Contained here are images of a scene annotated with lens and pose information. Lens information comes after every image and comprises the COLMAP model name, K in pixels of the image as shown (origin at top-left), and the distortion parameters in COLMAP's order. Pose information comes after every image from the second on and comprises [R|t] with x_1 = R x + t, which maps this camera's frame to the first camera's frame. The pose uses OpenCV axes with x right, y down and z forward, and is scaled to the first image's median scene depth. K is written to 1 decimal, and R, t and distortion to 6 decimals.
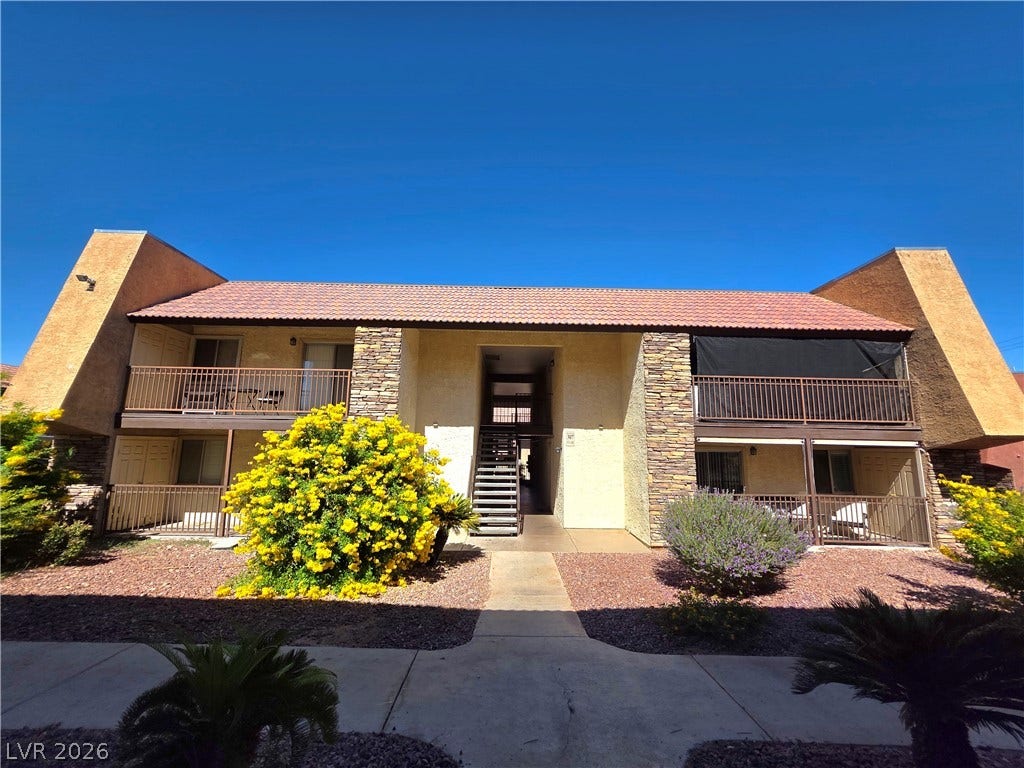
lens RADIAL K [[411.1, 0, 509.7], [0, 411.1, 382.8], [0, 0, 1]] dist [0.000642, -0.000228]
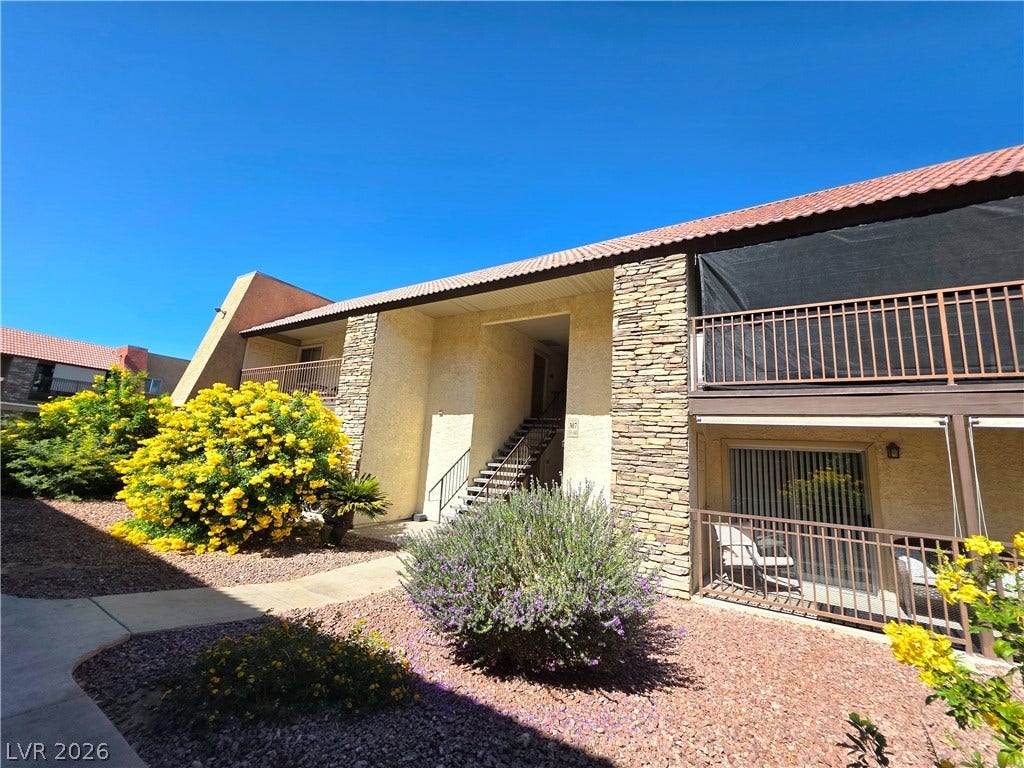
lens RADIAL K [[411.1, 0, 509.7], [0, 411.1, 382.8], [0, 0, 1]] dist [0.000642, -0.000228]
pose [[0.841378, -0.058501, -0.537272, 0.547802], [0.032990, 0.997830, -0.056986, 0.108270], [0.539440, 0.030223, 0.841482, 0.336891]]
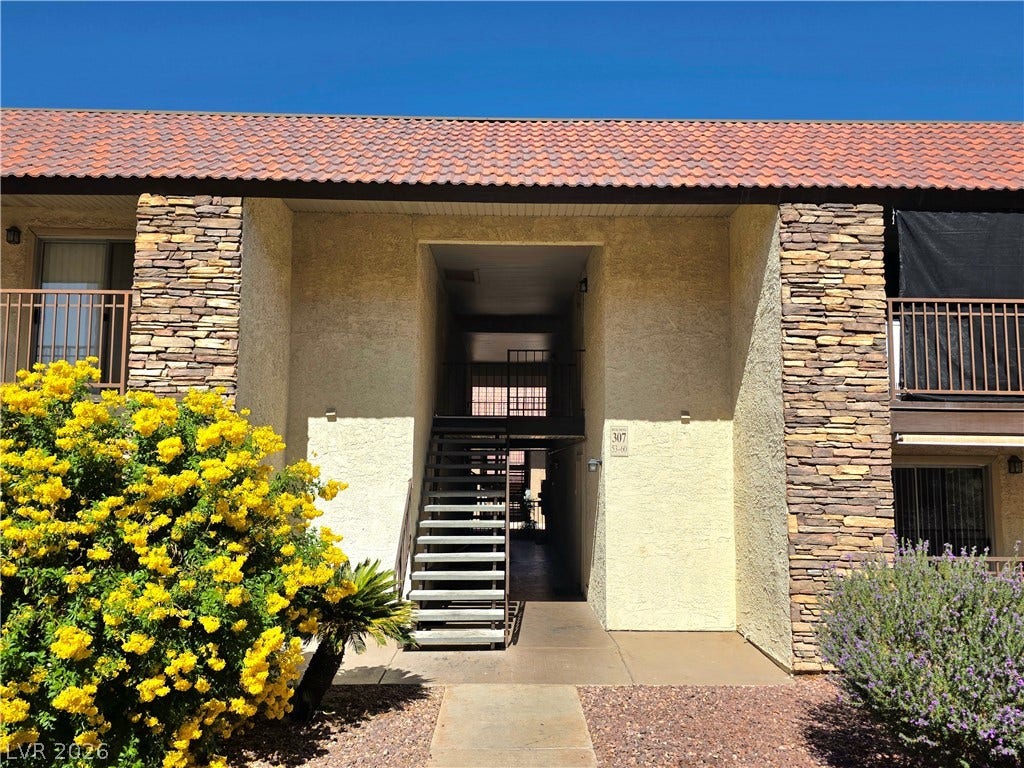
lens RADIAL K [[785.9, 0, 517.1], [0, 785.9, 389.4], [0, 0, 1]] dist [0.028689, -0.006269]
pose [[0.999965, -0.007949, 0.002548, 0.033669], [0.007799, 0.998492, 0.054349, 0.032048], [-0.002977, -0.054327, 0.998519, 0.129381]]
